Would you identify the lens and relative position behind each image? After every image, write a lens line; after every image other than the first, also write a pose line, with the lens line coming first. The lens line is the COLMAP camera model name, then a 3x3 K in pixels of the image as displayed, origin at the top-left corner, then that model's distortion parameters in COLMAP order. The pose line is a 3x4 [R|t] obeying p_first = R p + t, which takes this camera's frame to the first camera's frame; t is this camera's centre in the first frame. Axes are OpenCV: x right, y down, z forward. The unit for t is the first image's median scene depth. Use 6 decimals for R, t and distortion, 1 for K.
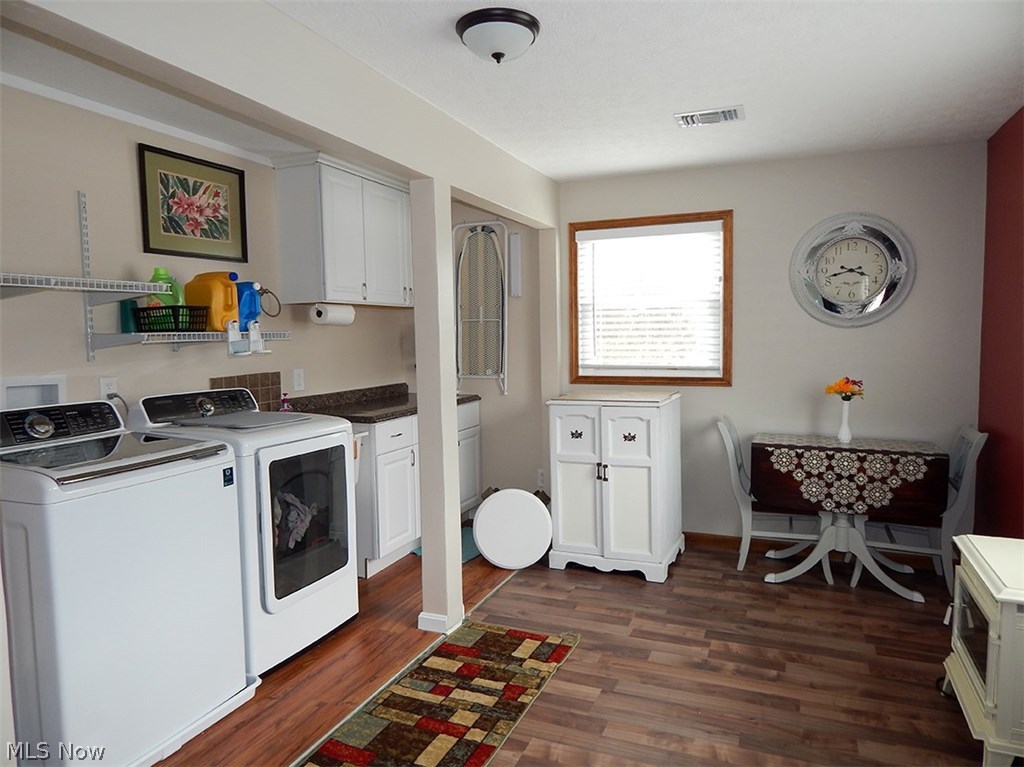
lens RADIAL K [[683.9, 0, 506.4], [0, 683.9, 380.5], [0, 0, 1]] dist [0.001681, -0.002442]
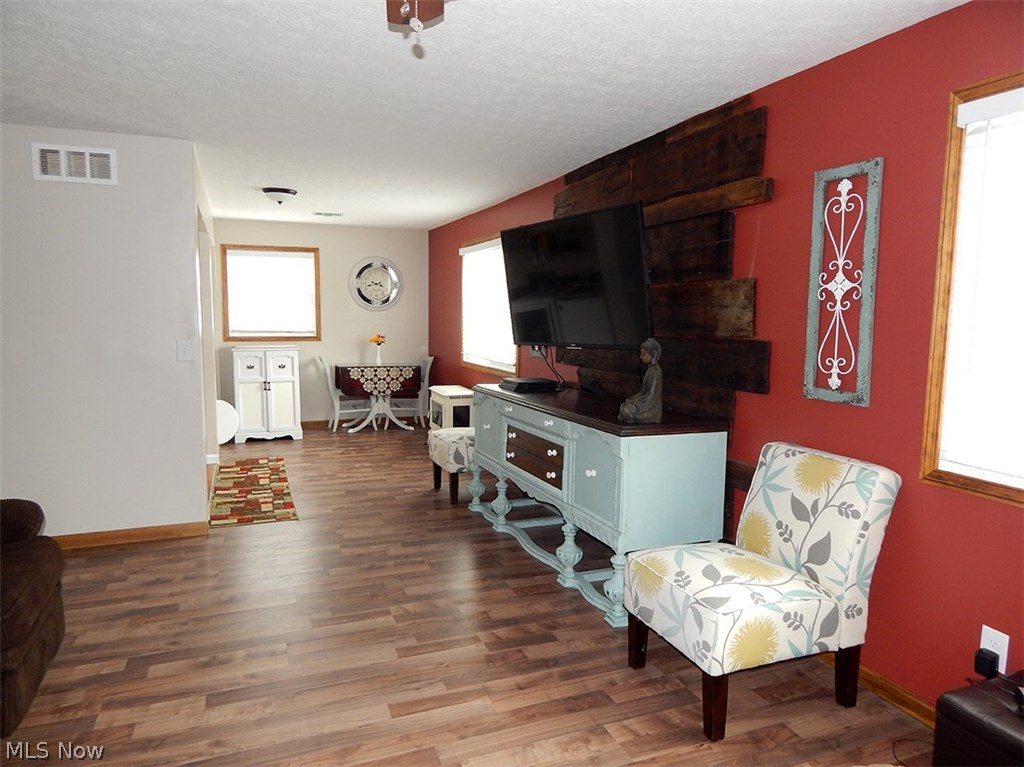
lens RADIAL K [[683.9, 0, 518.0], [0, 683.9, 389.0], [0, 0, 1]] dist [0.001681, -0.002442]
pose [[0.714633, -0.058613, 0.697040, -0.686565], [0.027570, 0.998069, 0.055660, 0.057806], [-0.698957, -0.020560, 0.714869, -0.833313]]
